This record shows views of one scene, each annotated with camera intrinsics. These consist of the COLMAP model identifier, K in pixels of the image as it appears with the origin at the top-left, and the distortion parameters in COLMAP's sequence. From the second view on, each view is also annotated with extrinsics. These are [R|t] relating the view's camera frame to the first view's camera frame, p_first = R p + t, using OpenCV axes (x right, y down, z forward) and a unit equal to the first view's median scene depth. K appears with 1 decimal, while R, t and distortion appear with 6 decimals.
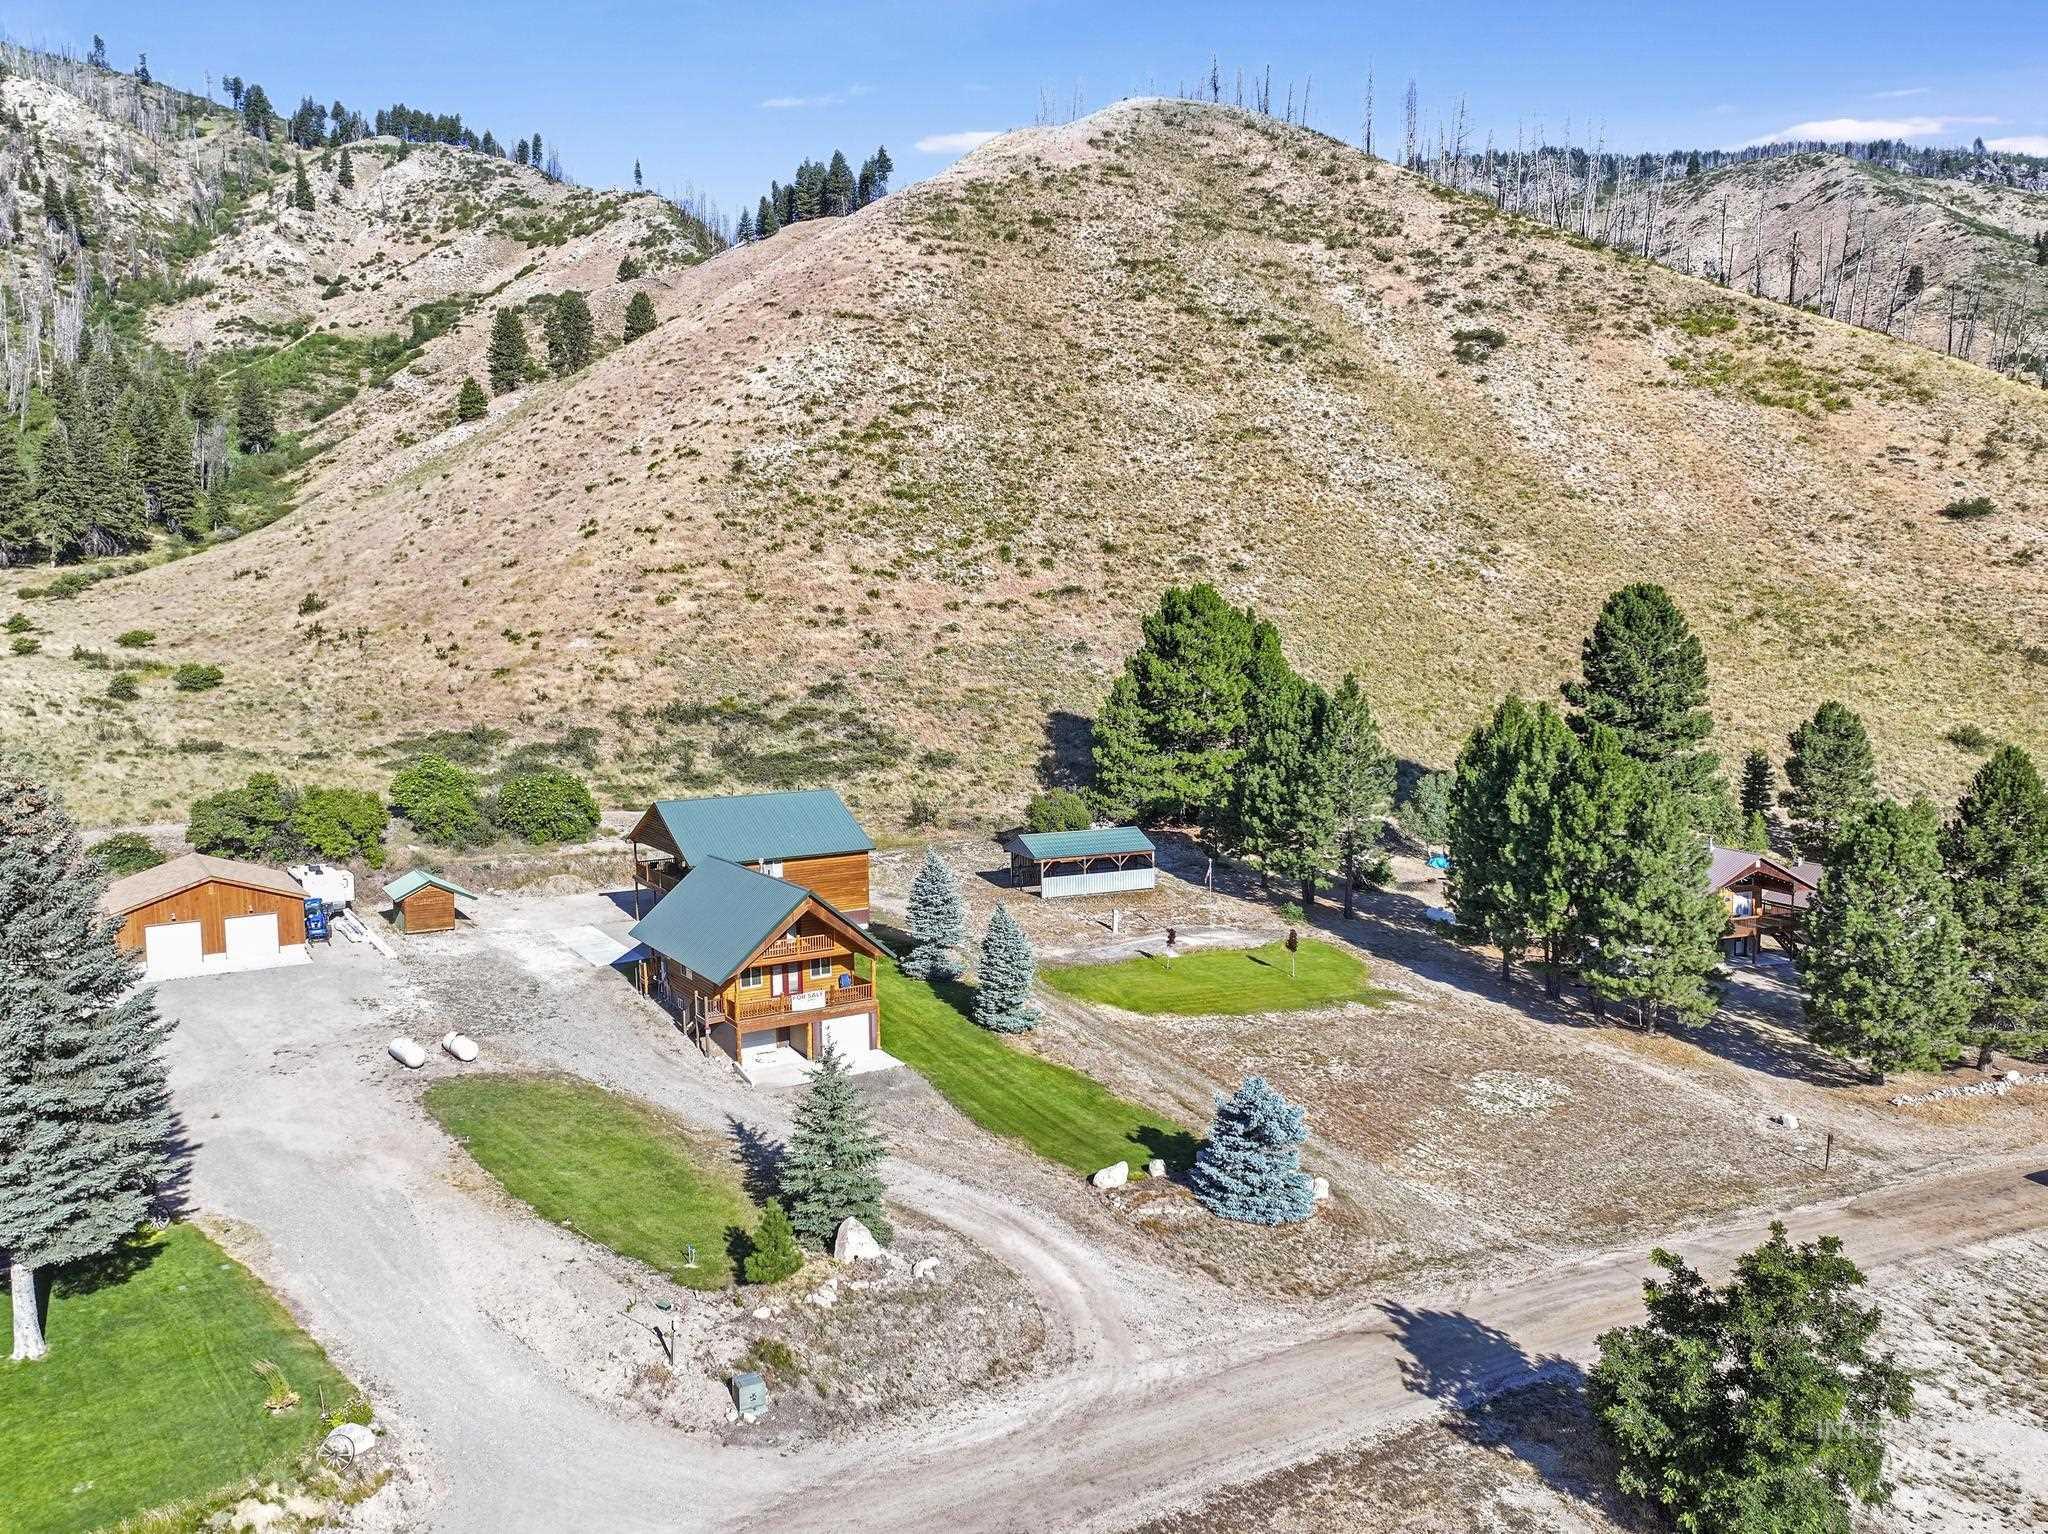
lens RADIAL K [[1425.1, 0, 1032.0], [0, 1425.1, 699.0], [0, 0, 1]] dist [0.004022, -0.001413]
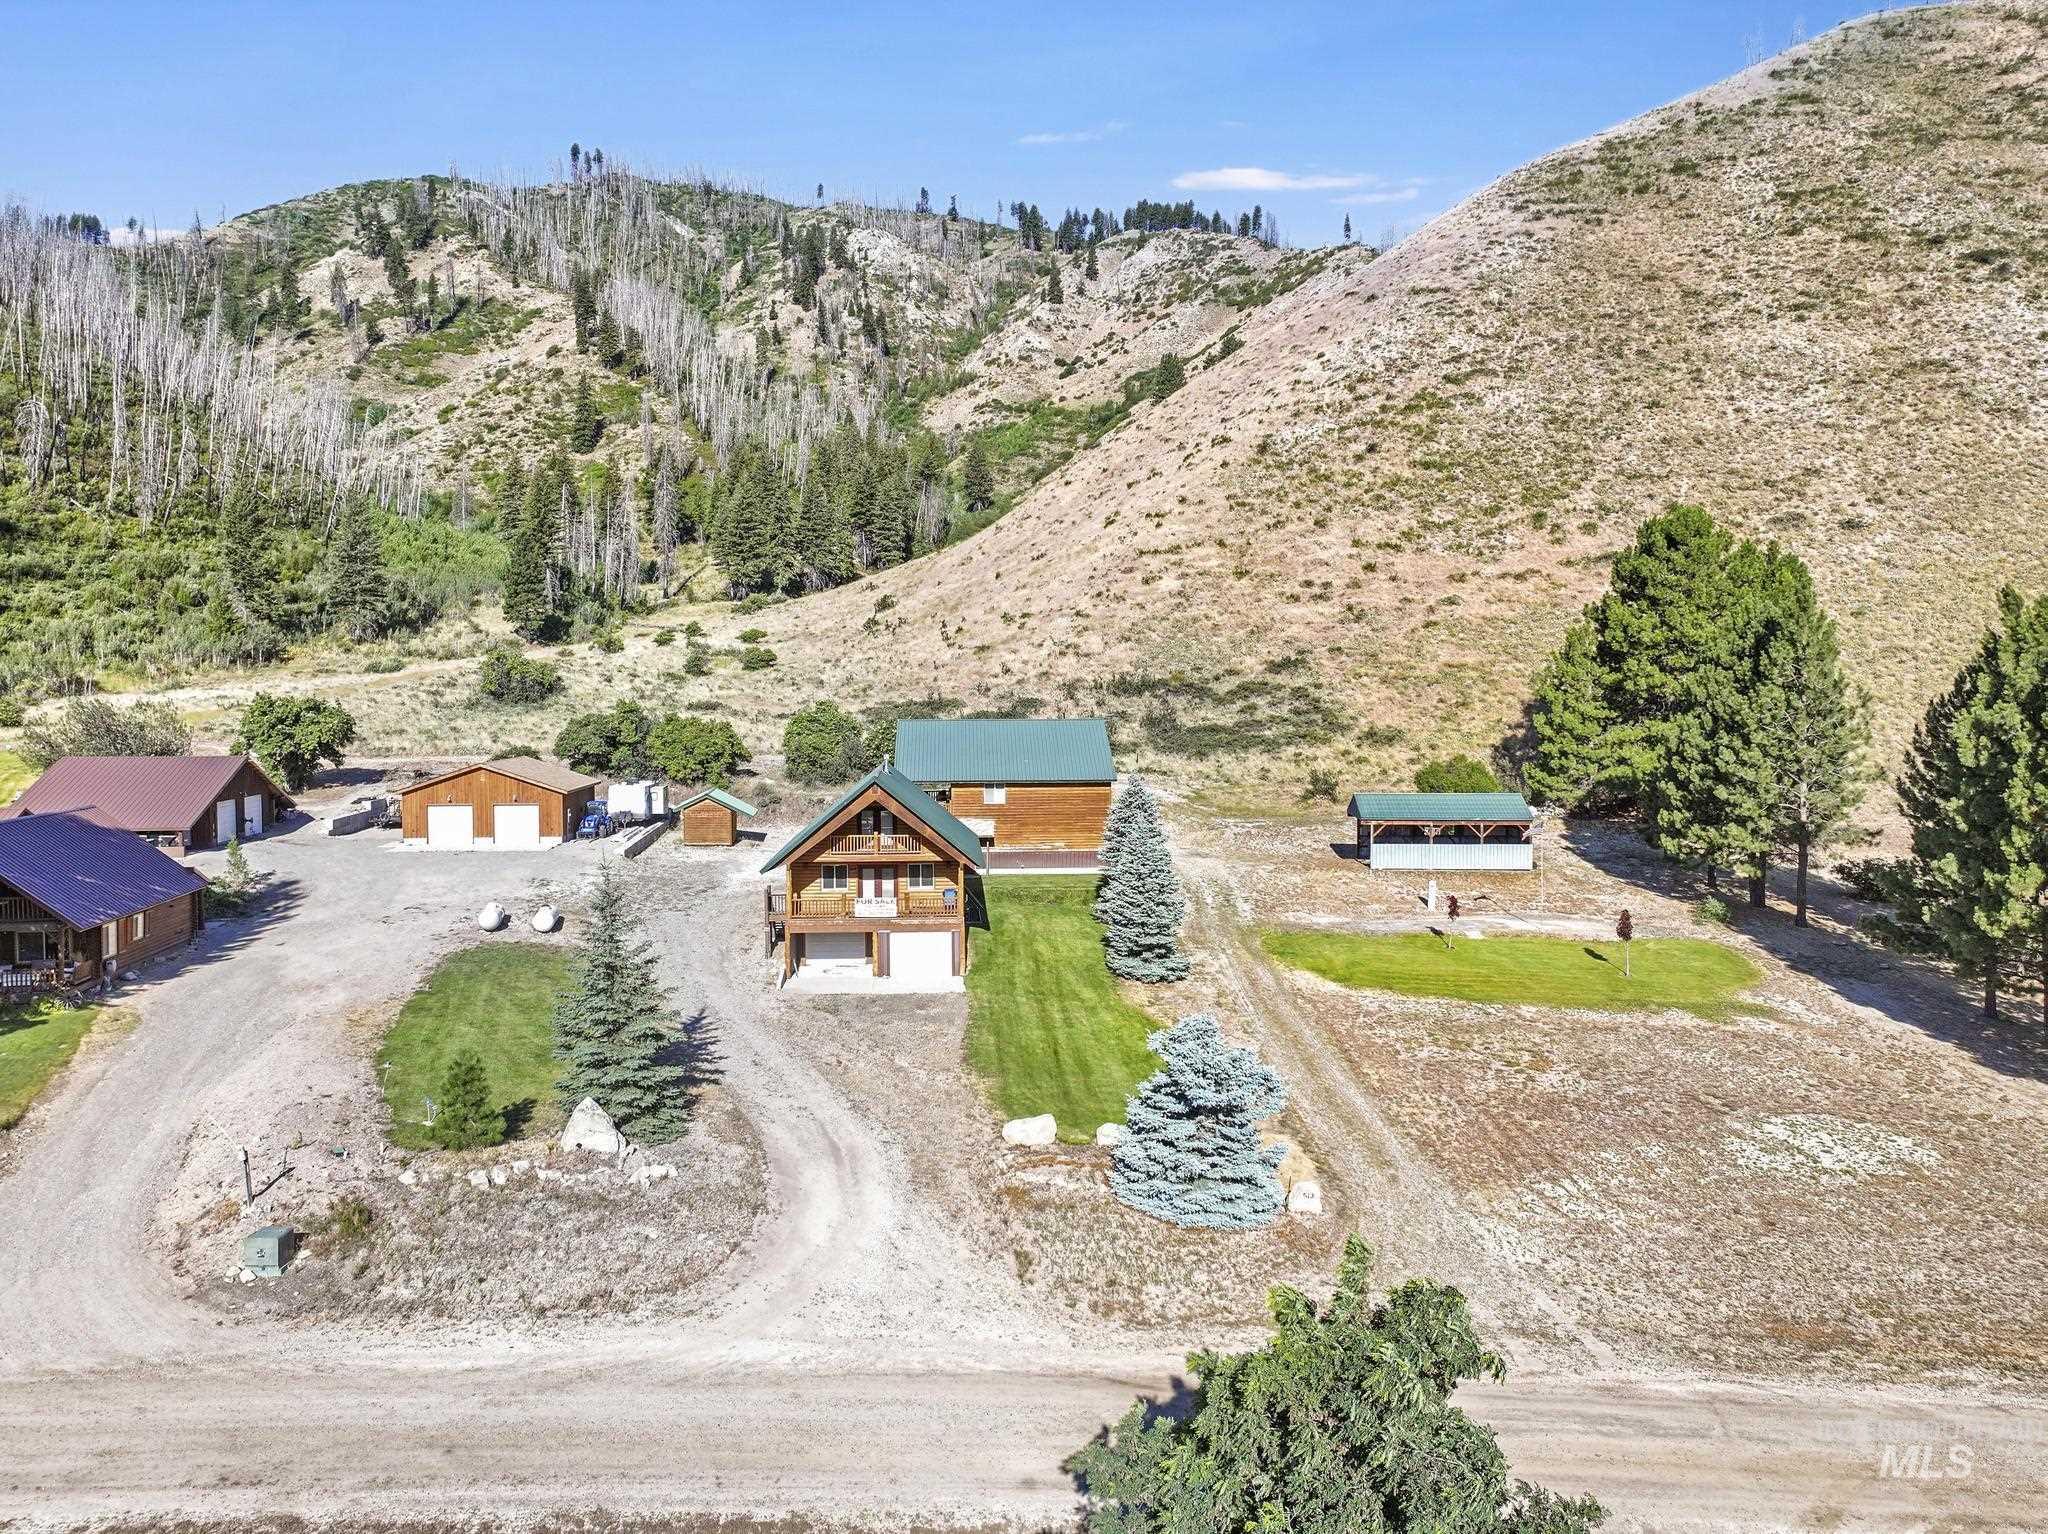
lens RADIAL K [[1431.0, 0, 1026.7], [0, 1431.0, 718.2], [0, 0, 1]] dist [-0.019075, 0.031731]
pose [[0.881390, 0.015461, -0.472136, 0.099759], [-0.026113, 0.999531, -0.016017, 0.033086], [0.471666, 0.026446, 0.881380, 0.085101]]
